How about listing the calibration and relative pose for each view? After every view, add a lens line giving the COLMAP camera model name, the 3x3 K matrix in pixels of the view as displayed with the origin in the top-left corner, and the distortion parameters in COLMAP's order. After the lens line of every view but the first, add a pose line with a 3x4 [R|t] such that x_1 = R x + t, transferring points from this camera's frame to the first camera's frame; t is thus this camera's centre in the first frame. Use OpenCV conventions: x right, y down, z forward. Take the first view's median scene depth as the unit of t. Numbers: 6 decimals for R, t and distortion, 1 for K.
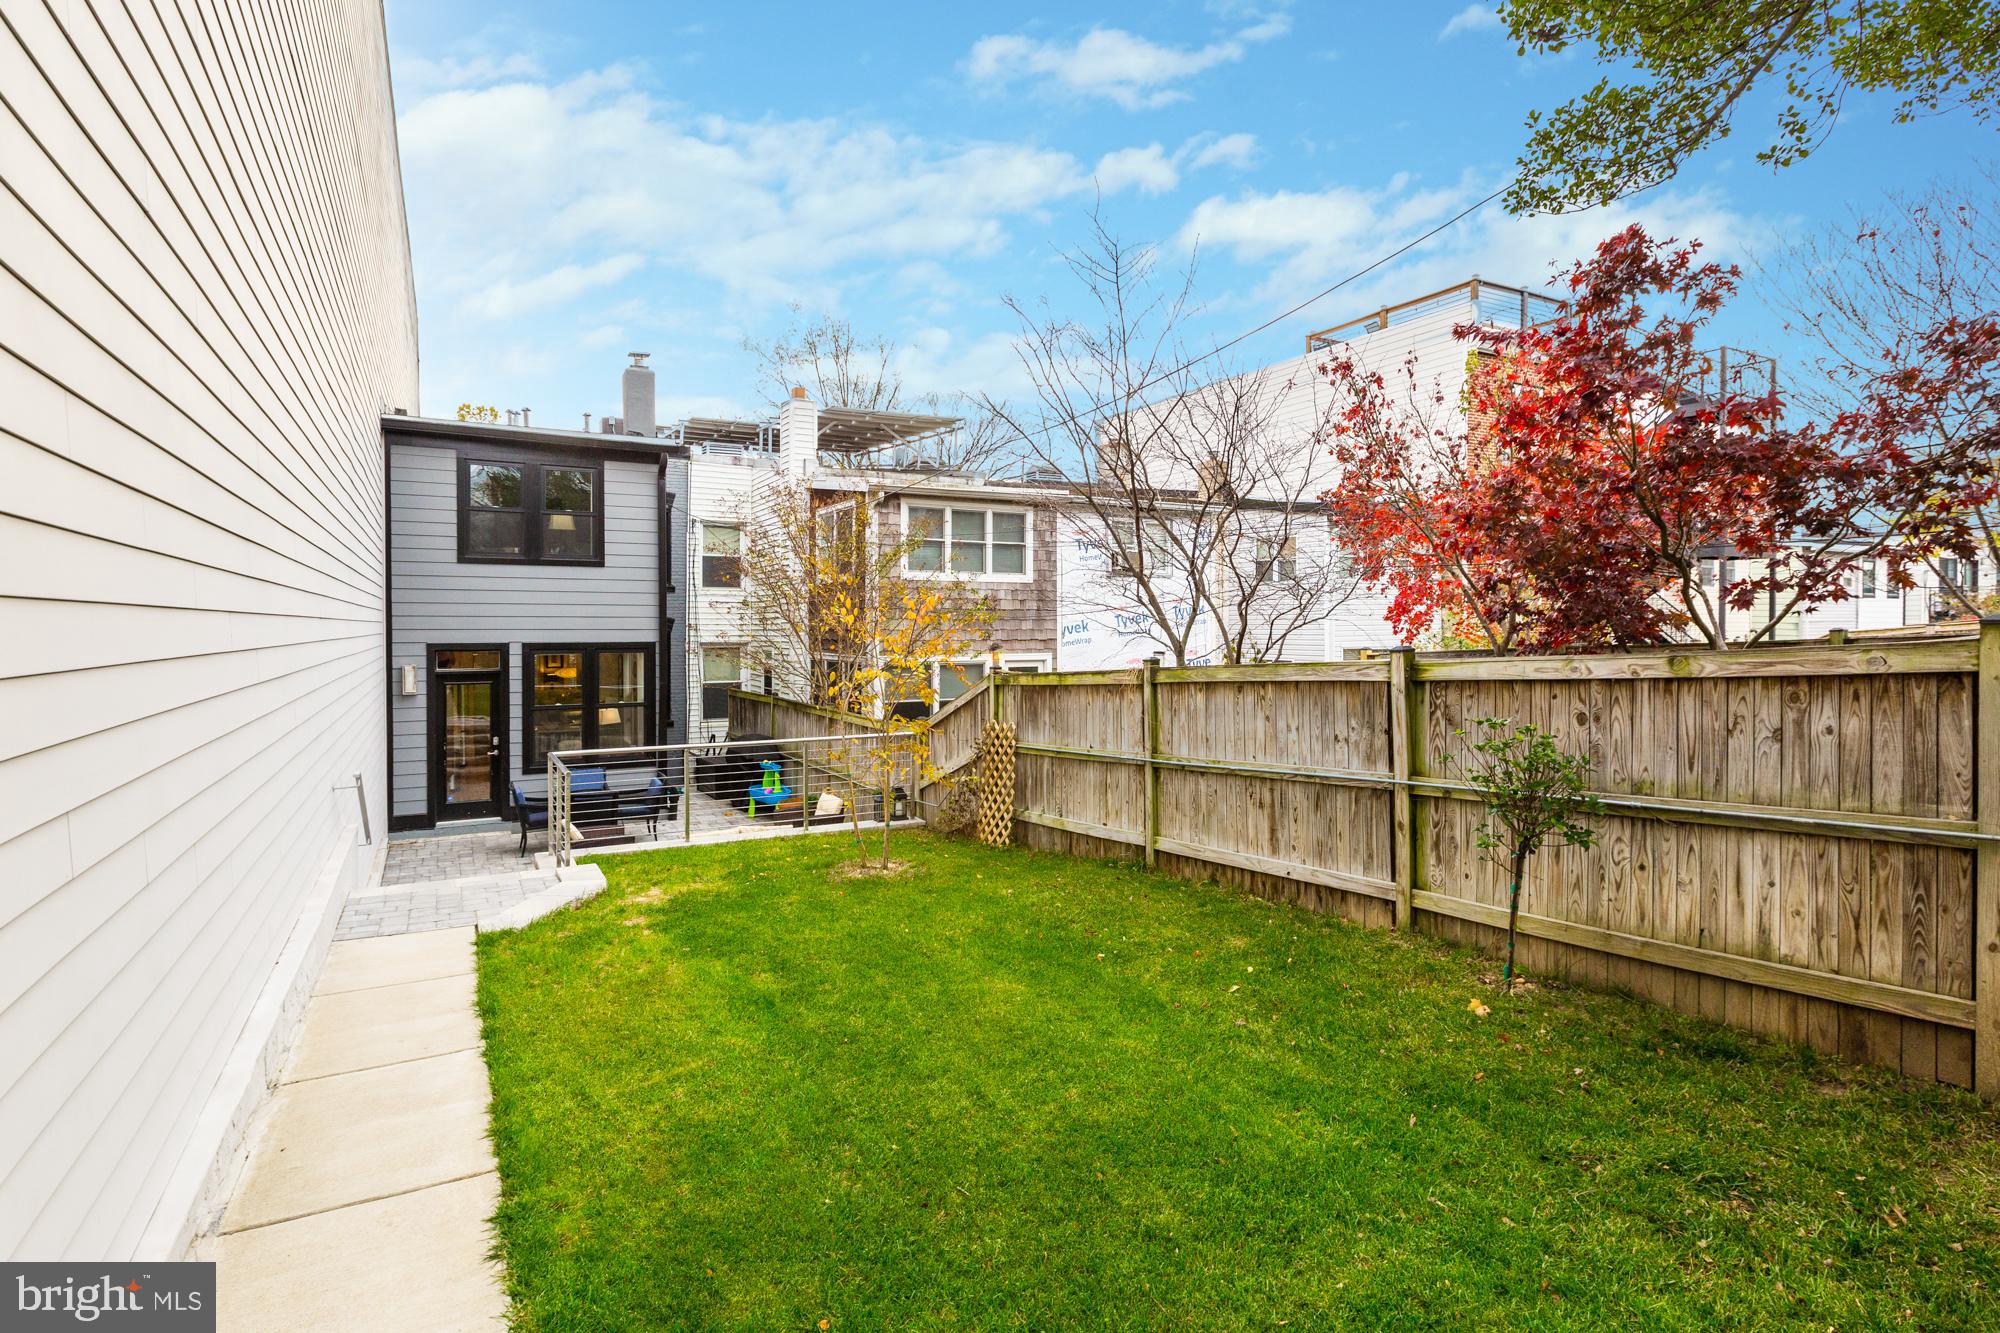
lens RADIAL K [[968.3, 0, 999.0], [0, 968.3, 634.8], [0, 0, 1]] dist [-0.001425, 0.000052]
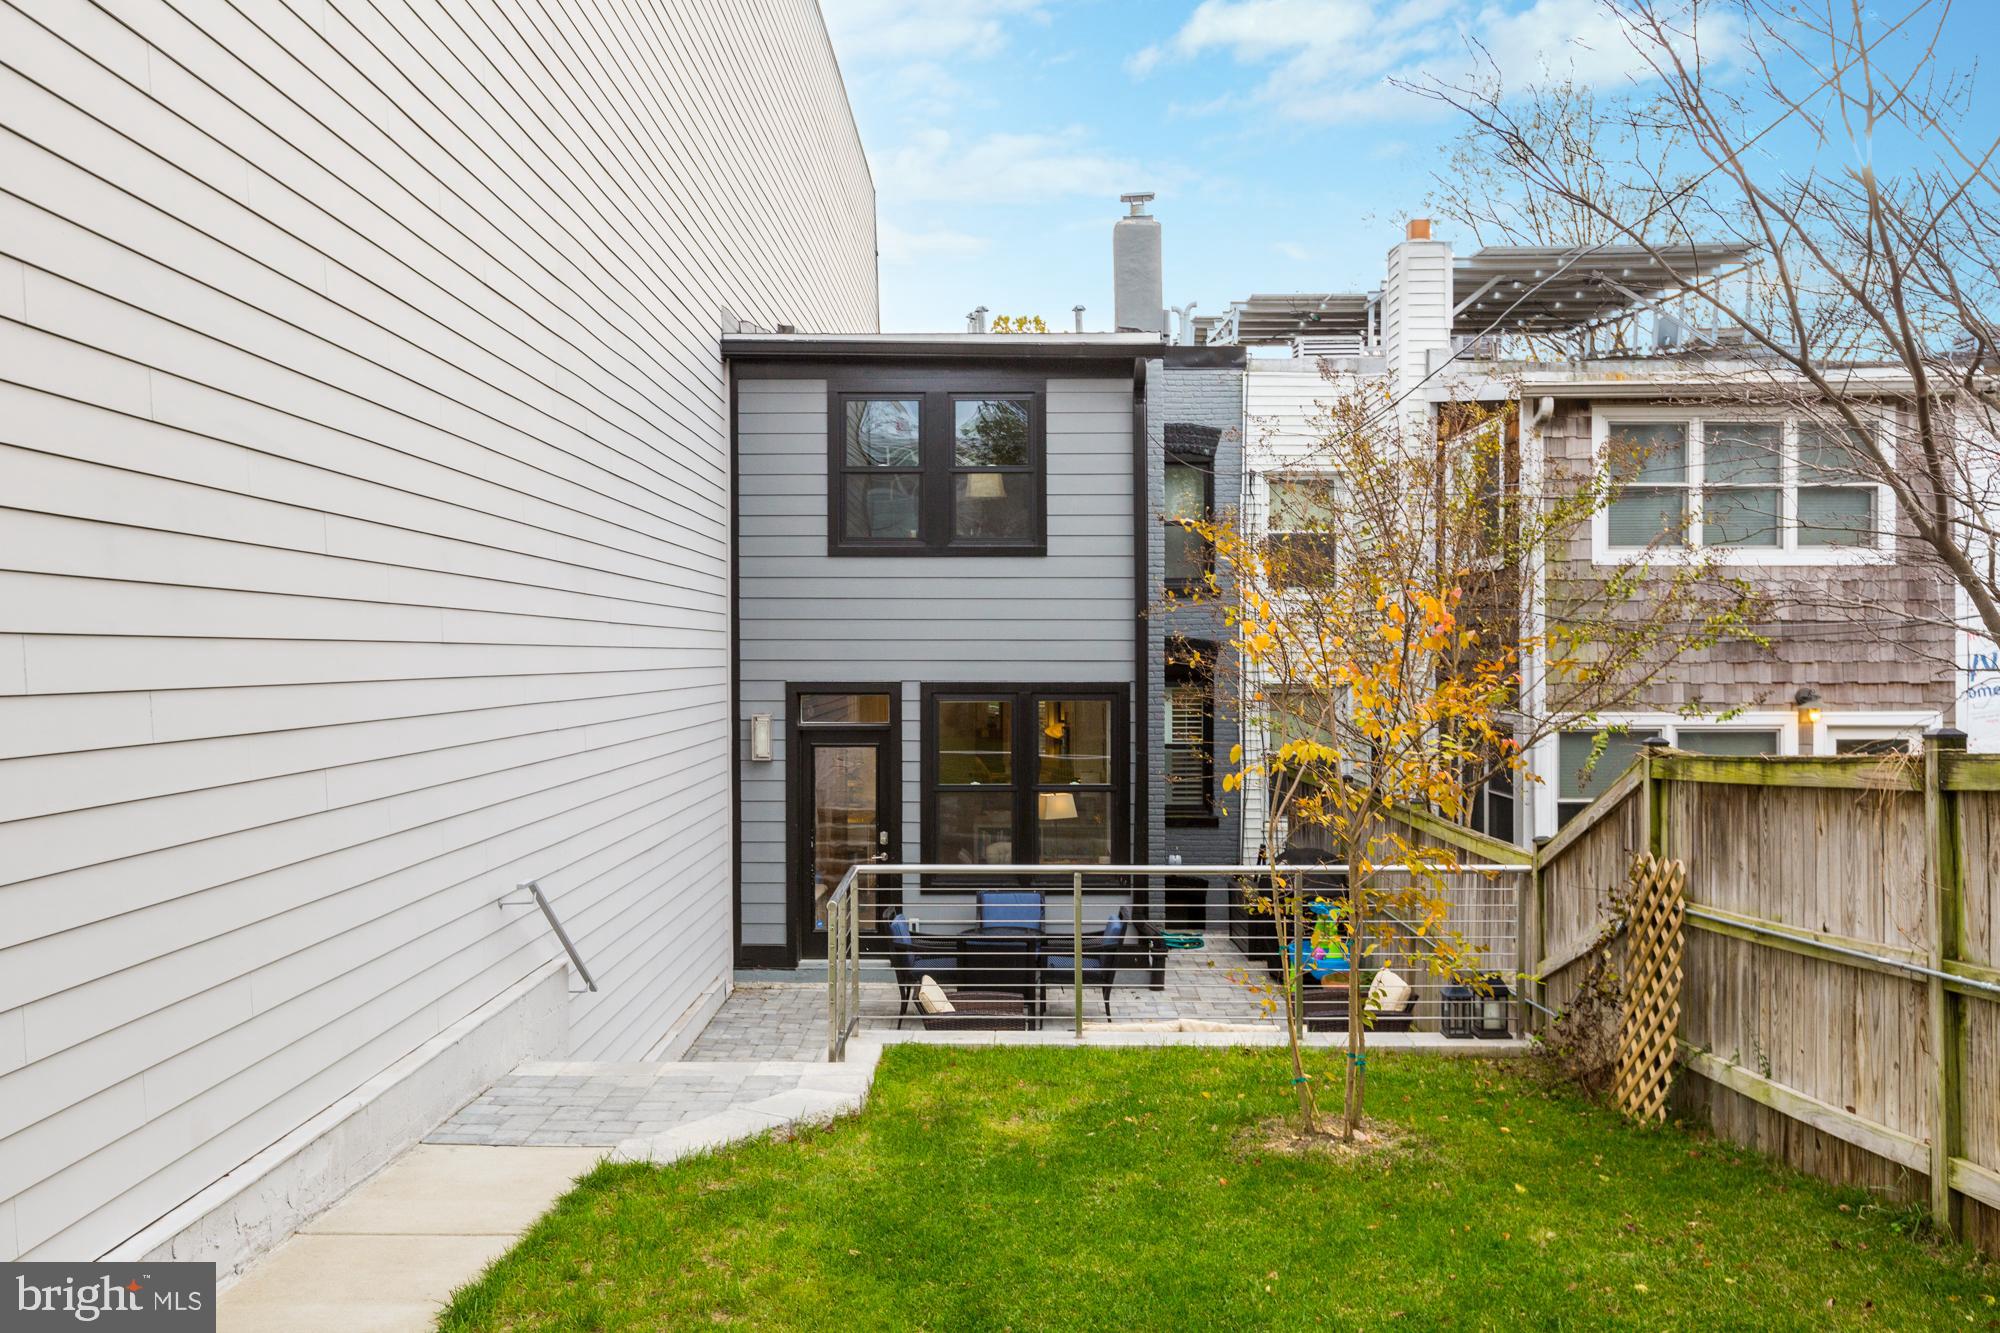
lens RADIAL K [[1682.5, 0, 1000.0], [0, 1682.5, 666.5], [0, 0, 1]] dist [0.001962, 0.004165]
pose [[0.874262, 0.002822, -0.485447, 0.081338], [-0.003873, 0.999992, -0.001163, -0.000781], [0.485439, 0.002897, 0.874265, 0.086130]]
